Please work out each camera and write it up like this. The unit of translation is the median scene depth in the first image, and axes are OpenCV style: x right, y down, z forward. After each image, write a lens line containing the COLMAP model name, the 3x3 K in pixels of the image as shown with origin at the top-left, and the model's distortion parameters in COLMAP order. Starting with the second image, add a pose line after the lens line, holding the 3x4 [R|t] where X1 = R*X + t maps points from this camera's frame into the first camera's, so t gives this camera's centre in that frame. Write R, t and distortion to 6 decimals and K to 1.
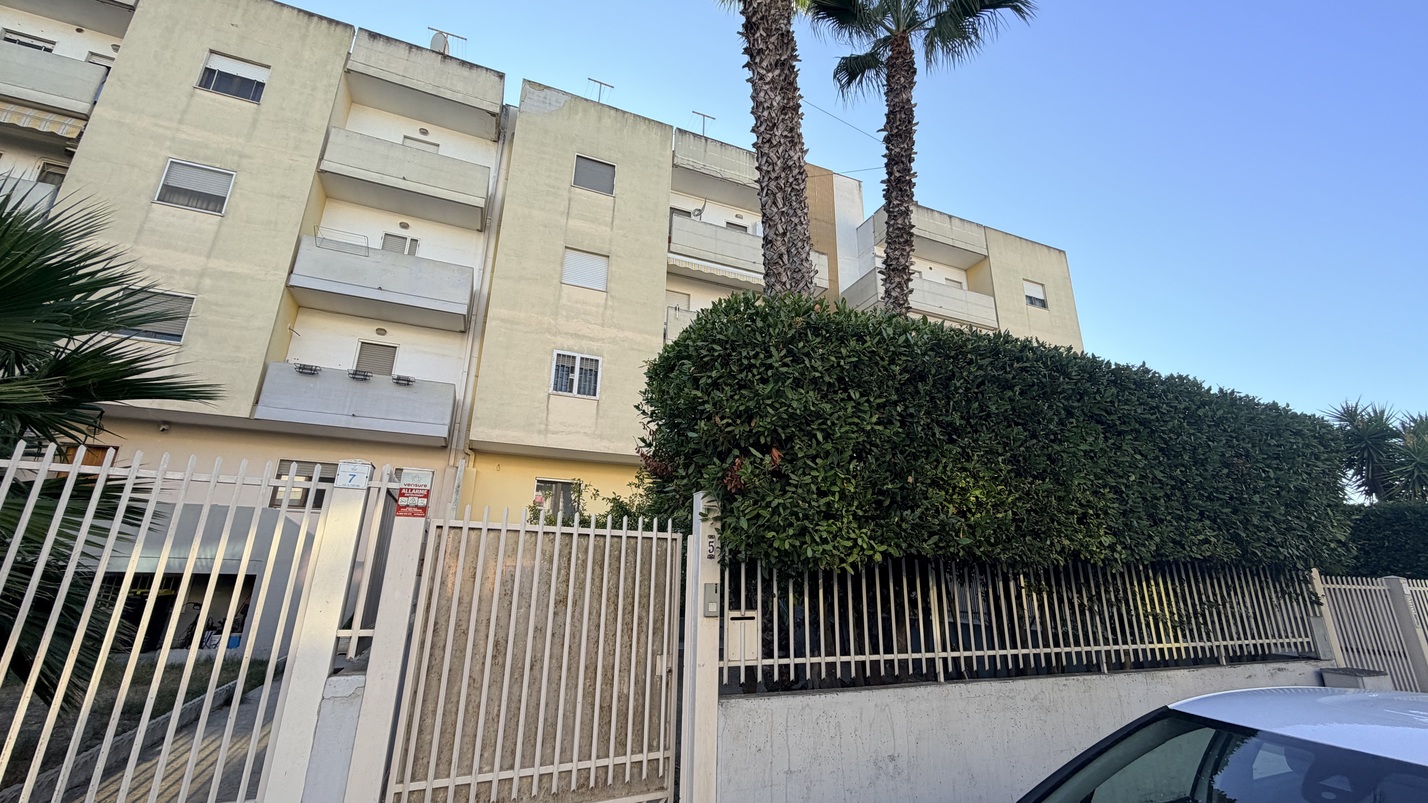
lens RADIAL K [[586.1, 0, 717.9], [0, 586.1, 388.2], [0, 0, 1]] dist [-0.000889, 0.000318]
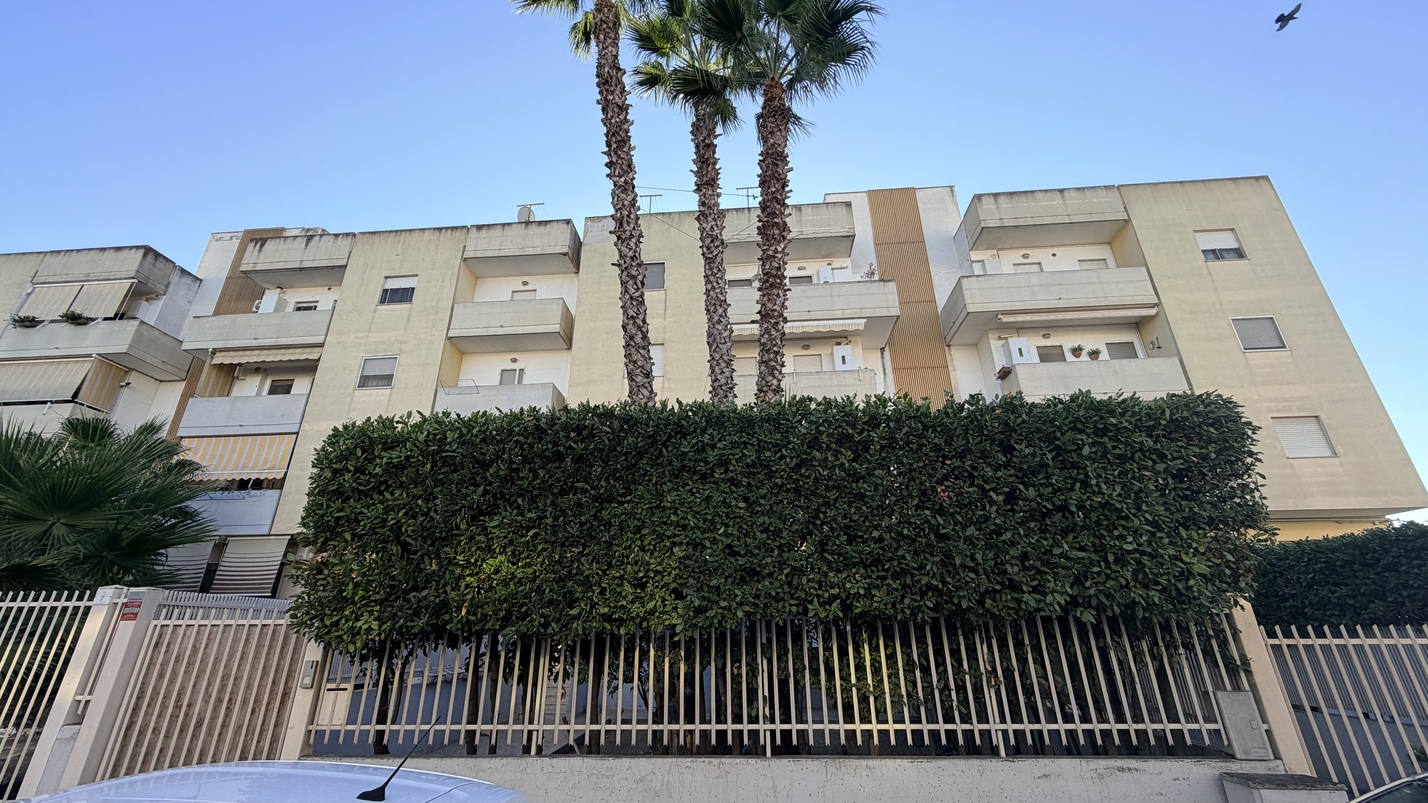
lens RADIAL K [[569.7, 0, 710.2], [0, 569.7, 401.0], [0, 0, 1]] dist [0.000706, -0.000286]
pose [[0.887038, -0.195937, -0.418057, 0.446183], [0.166359, 0.980301, -0.106468, 0.017983], [0.430682, 0.024894, 0.902160, 0.078461]]
